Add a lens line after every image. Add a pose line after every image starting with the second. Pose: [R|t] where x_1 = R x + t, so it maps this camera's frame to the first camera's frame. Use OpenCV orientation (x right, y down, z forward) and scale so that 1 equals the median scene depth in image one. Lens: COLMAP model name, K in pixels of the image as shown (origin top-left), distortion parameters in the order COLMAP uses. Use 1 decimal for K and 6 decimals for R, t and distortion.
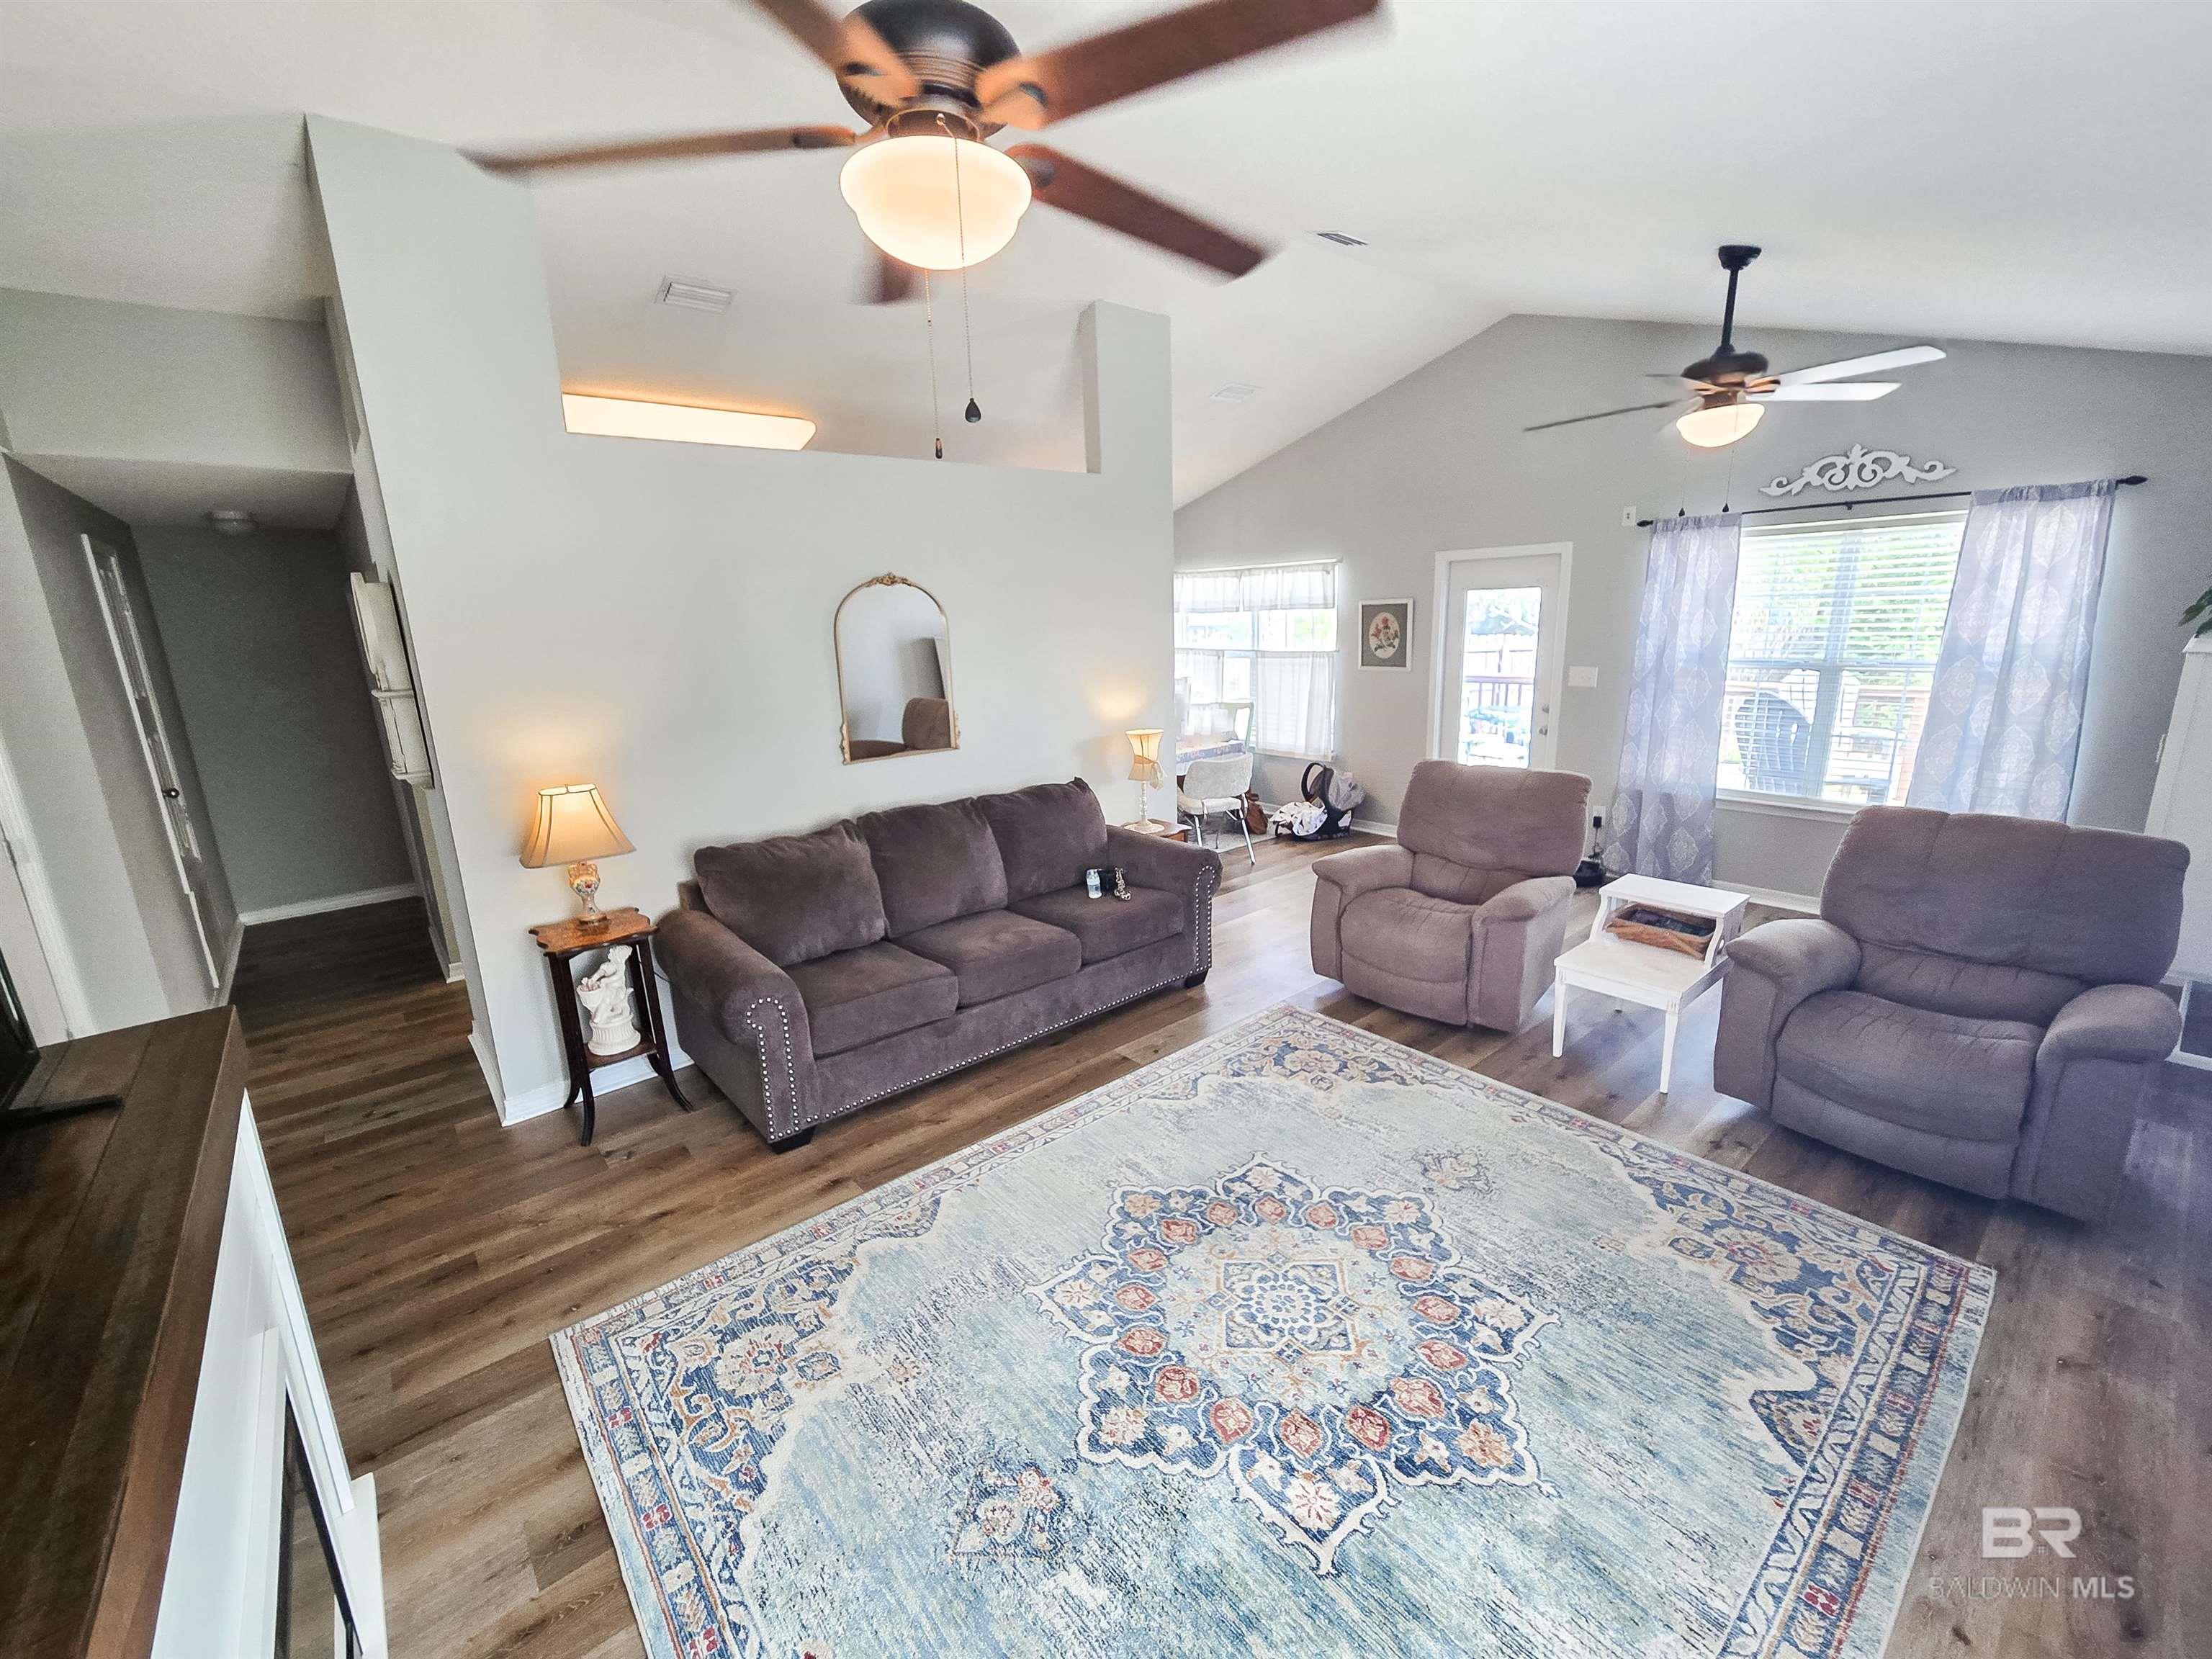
lens RADIAL K [[918.4, 0, 1094.7], [0, 918.4, 834.0], [0, 0, 1]] dist [-0.005195, 0.003132]
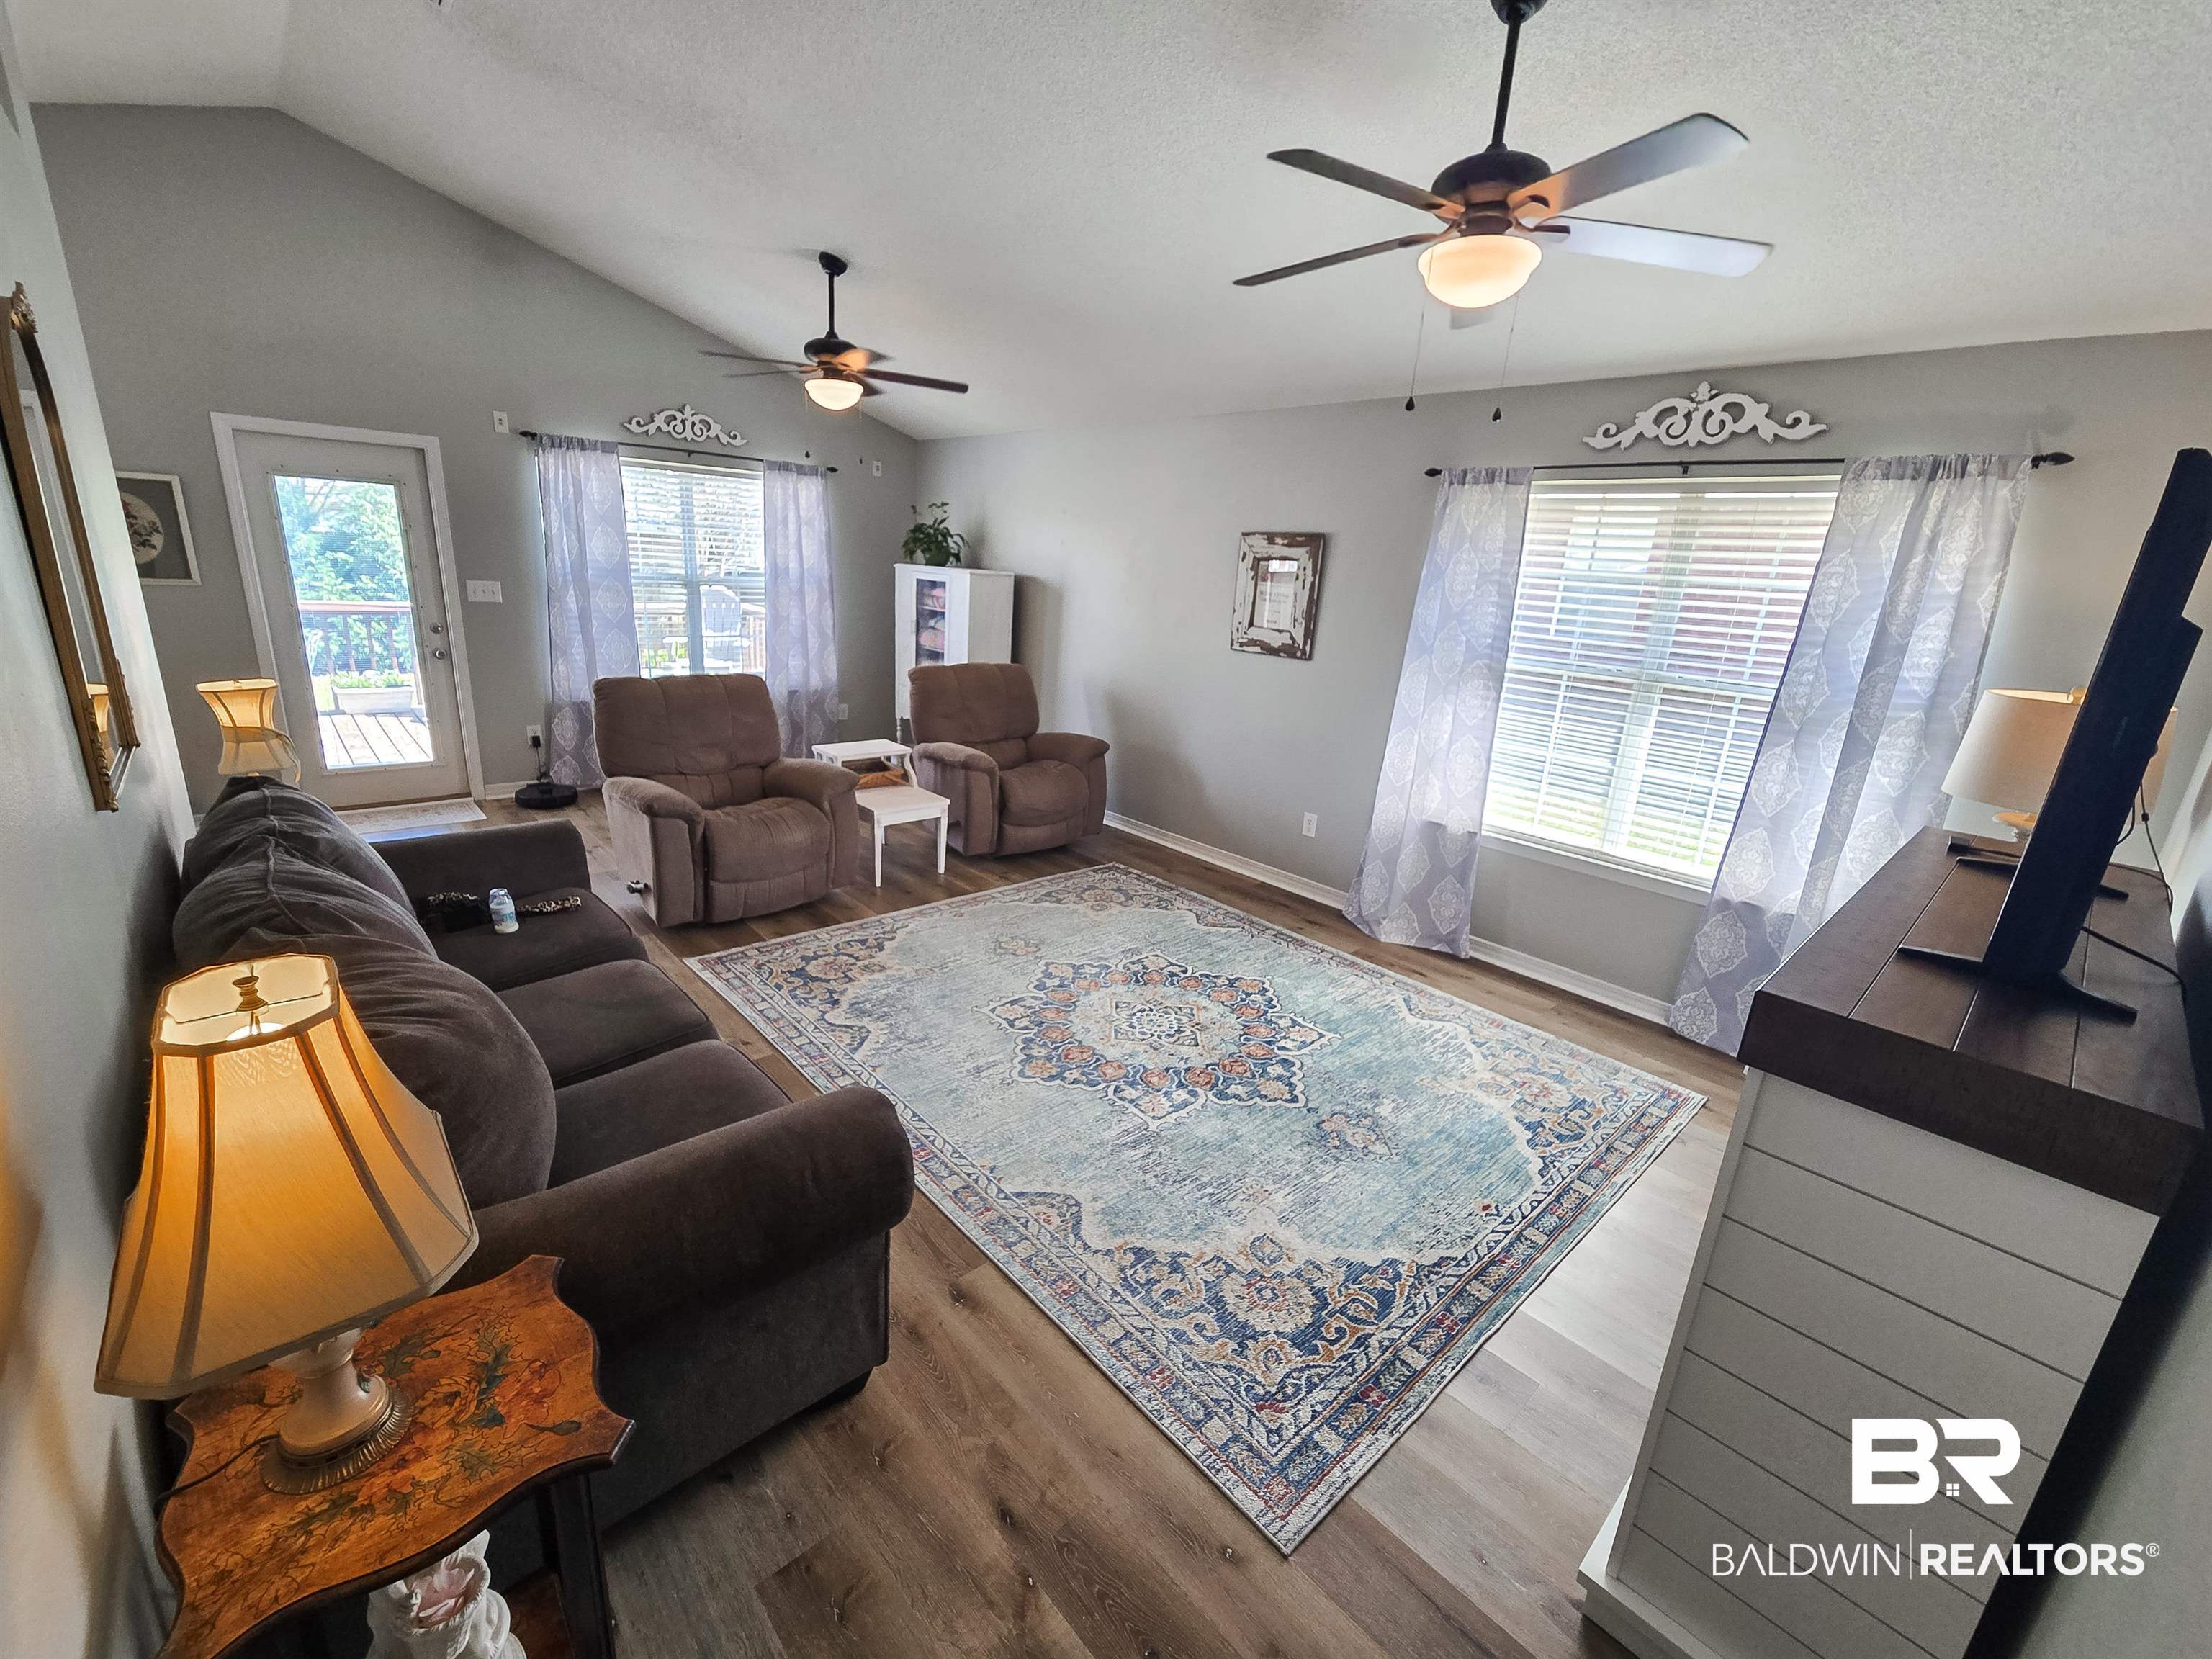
lens RADIAL K [[918.4, 0, 1094.7], [0, 918.4, 834.0], [0, 0, 1]] dist [-0.005195, 0.003132]
pose [[-0.046686, -0.252417, 0.966492, -1.102575], [0.180944, 0.949404, 0.256694, -0.152846], [-0.982385, 0.186865, 0.001350, 1.036891]]
